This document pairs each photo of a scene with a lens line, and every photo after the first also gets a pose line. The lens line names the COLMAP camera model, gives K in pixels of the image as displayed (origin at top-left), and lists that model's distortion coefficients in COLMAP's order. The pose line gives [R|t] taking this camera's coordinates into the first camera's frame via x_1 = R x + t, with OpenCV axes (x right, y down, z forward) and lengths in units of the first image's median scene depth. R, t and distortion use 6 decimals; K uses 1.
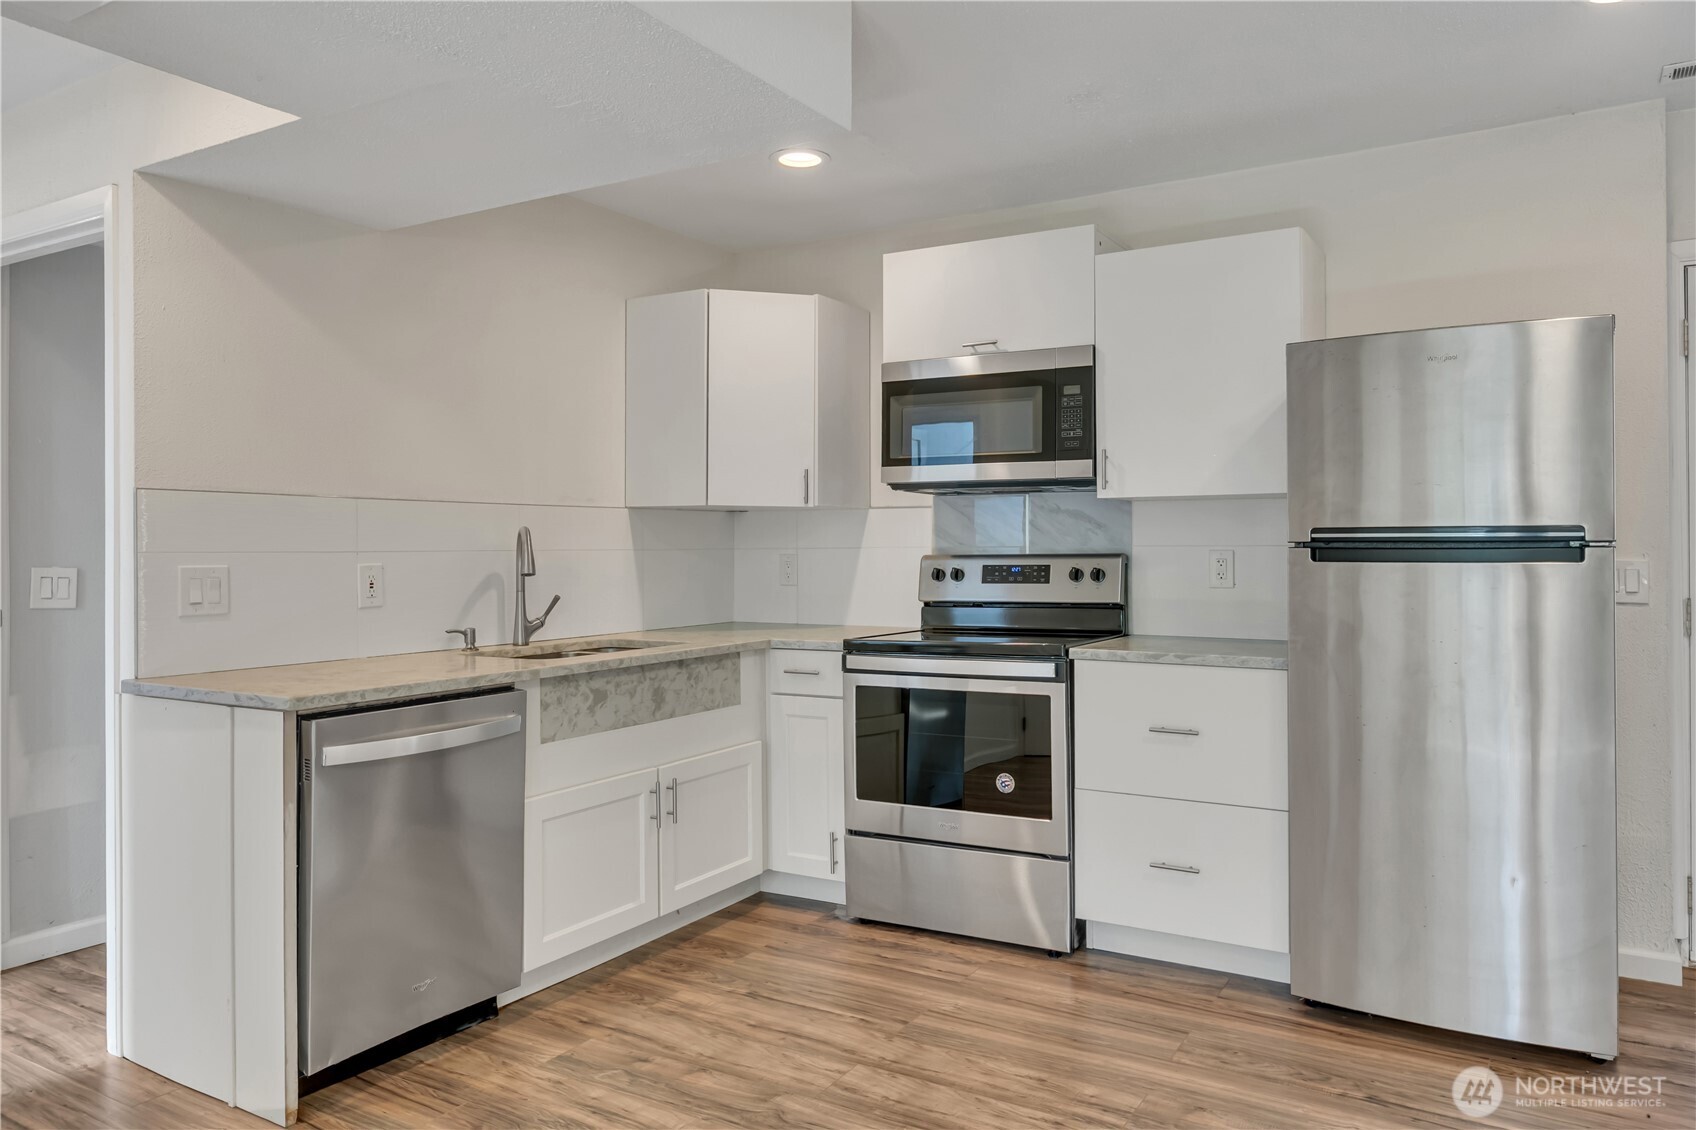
lens RADIAL K [[1155.3, 0, 852.7], [0, 1155.3, 528.1], [0, 0, 1]] dist [-0.001242, -0.001435]
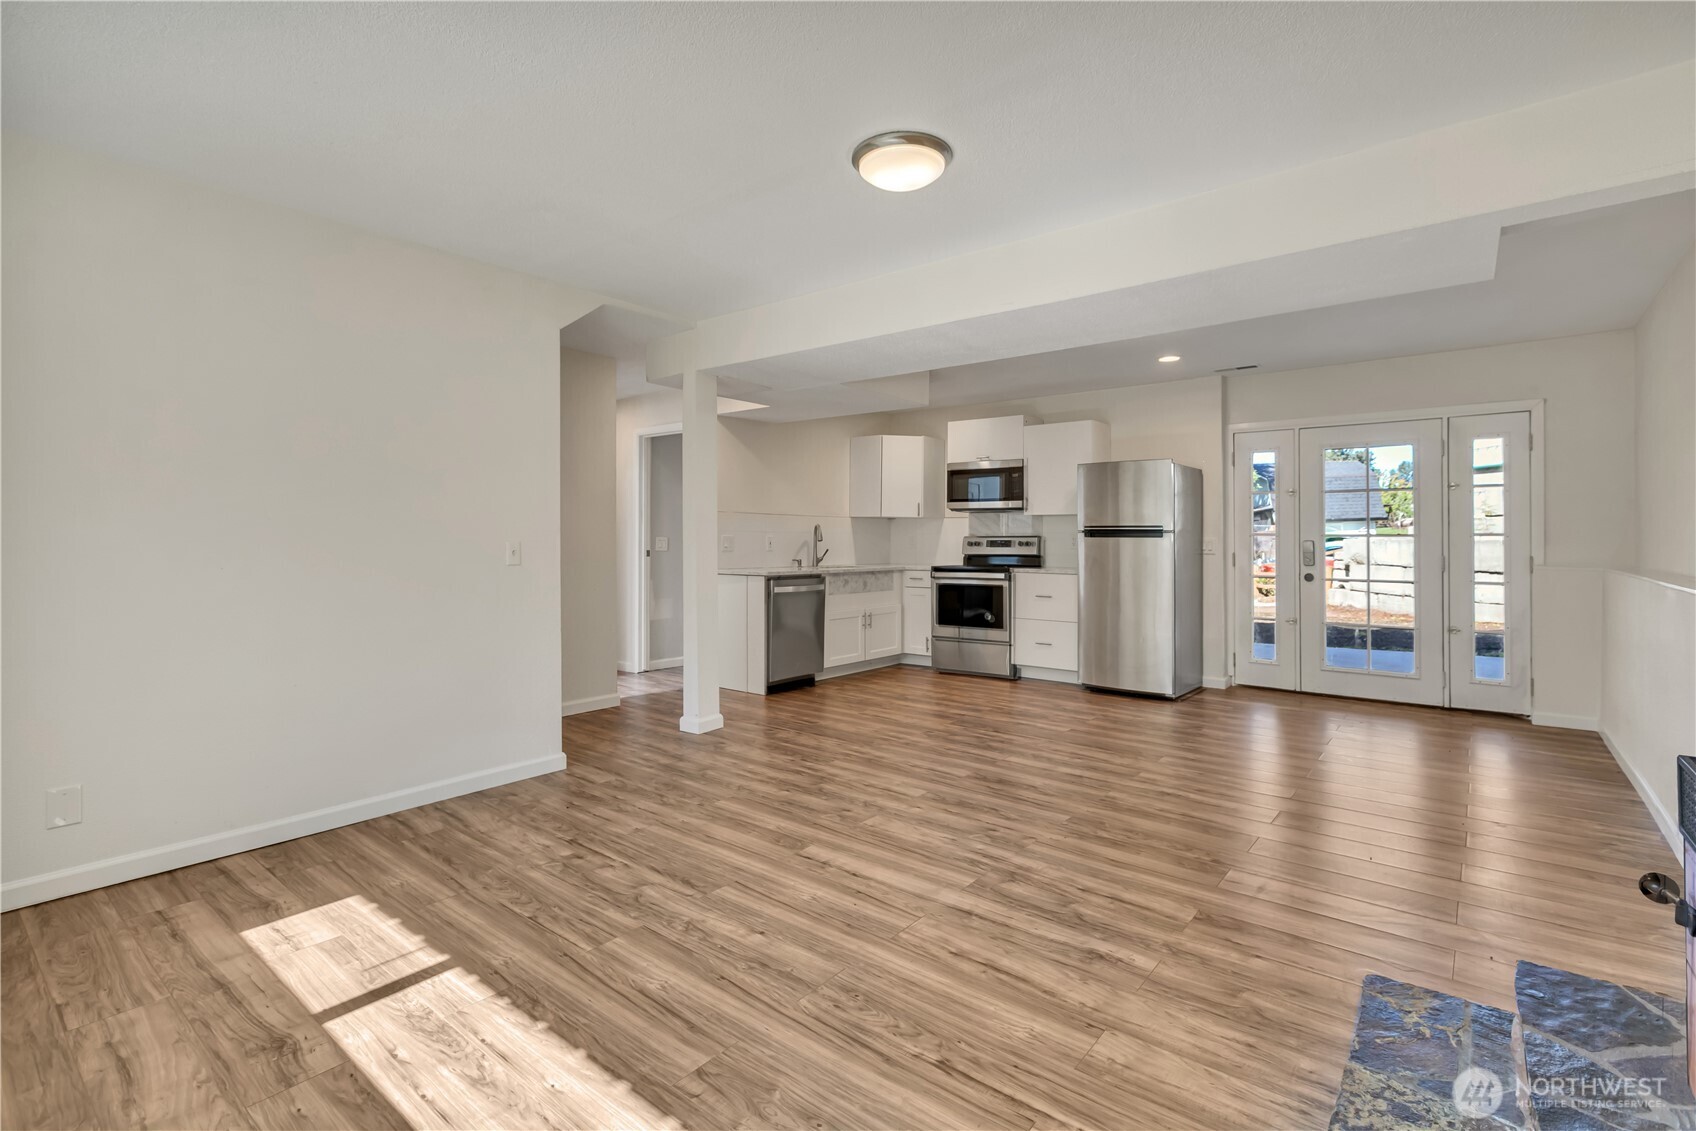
lens RADIAL K [[779.0, 0, 857.2], [0, 779.0, 534.5], [0, 0, 1]] dist [-0.001081, 0.000135]
pose [[0.991240, 0.007834, -0.131840, 0.063323], [-0.006557, 0.999927, 0.010118, 0.004213], [0.131910, -0.009165, 0.991219, -0.887716]]
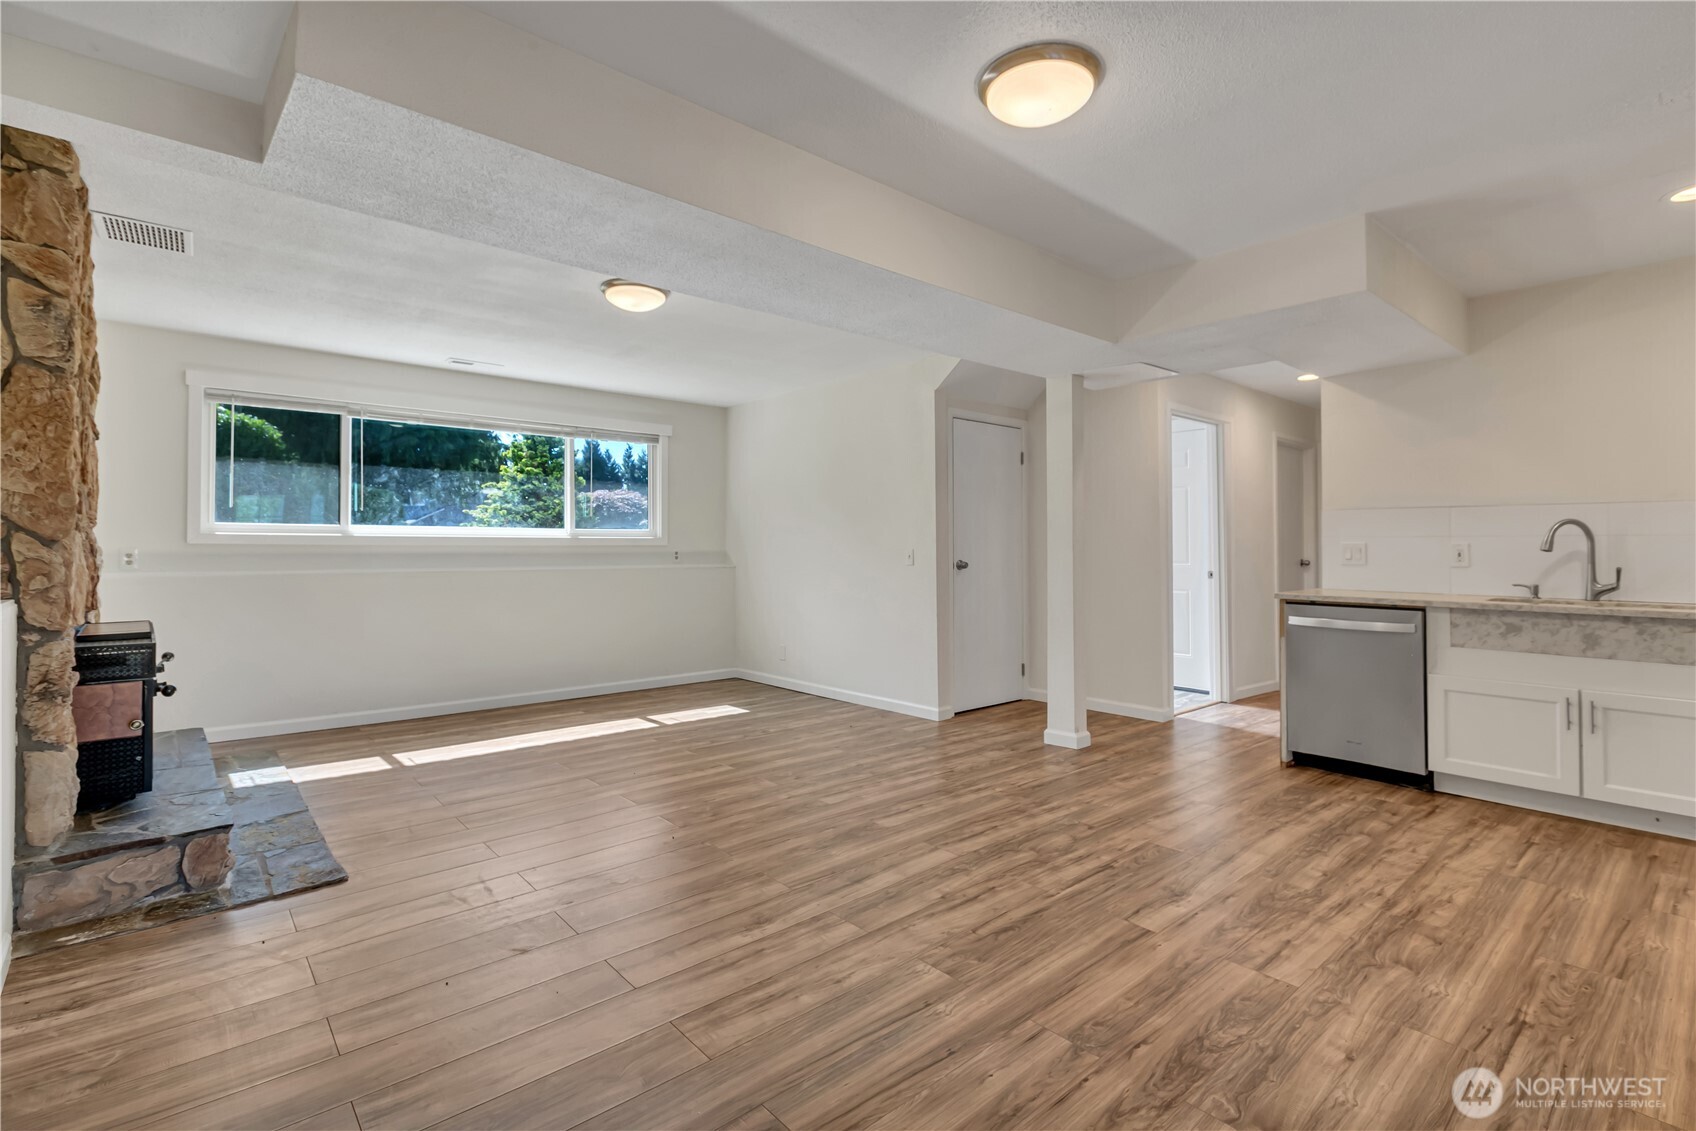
lens RADIAL K [[779.0, 0, 857.2], [0, 779.0, 534.5], [0, 0, 1]] dist [-0.001081, 0.000135]
pose [[-0.298012, -0.007308, -0.954534, 0.945669], [0.016032, 0.999791, -0.012660, 0.017407], [0.954427, -0.019076, -0.297833, 0.432735]]
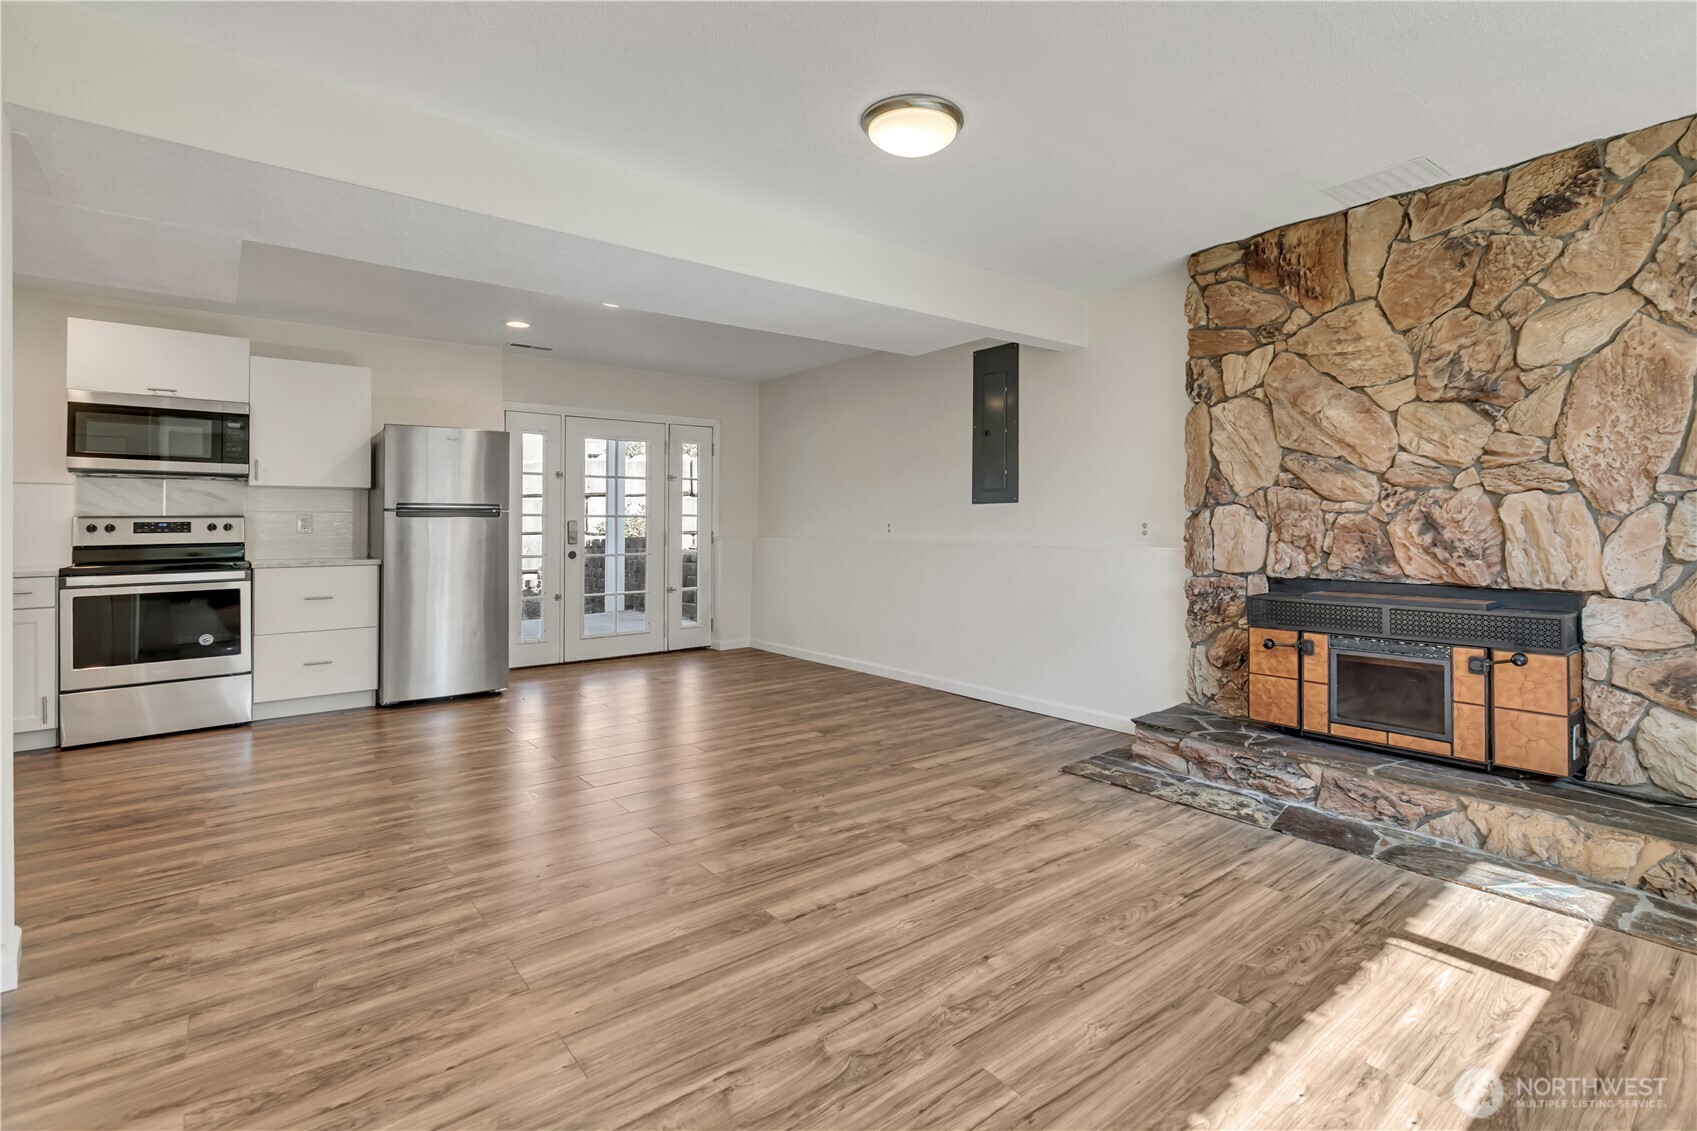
lens RADIAL K [[798.3, 0, 856.1], [0, 798.3, 520.4], [0, 0, 1]] dist [-0.001444, -0.000271]
pose [[0.347391, 0.006902, 0.937695, -0.665687], [-0.011875, 0.999925, -0.002961, 0.023806], [-0.937645, -0.010106, 0.347447, -0.382217]]
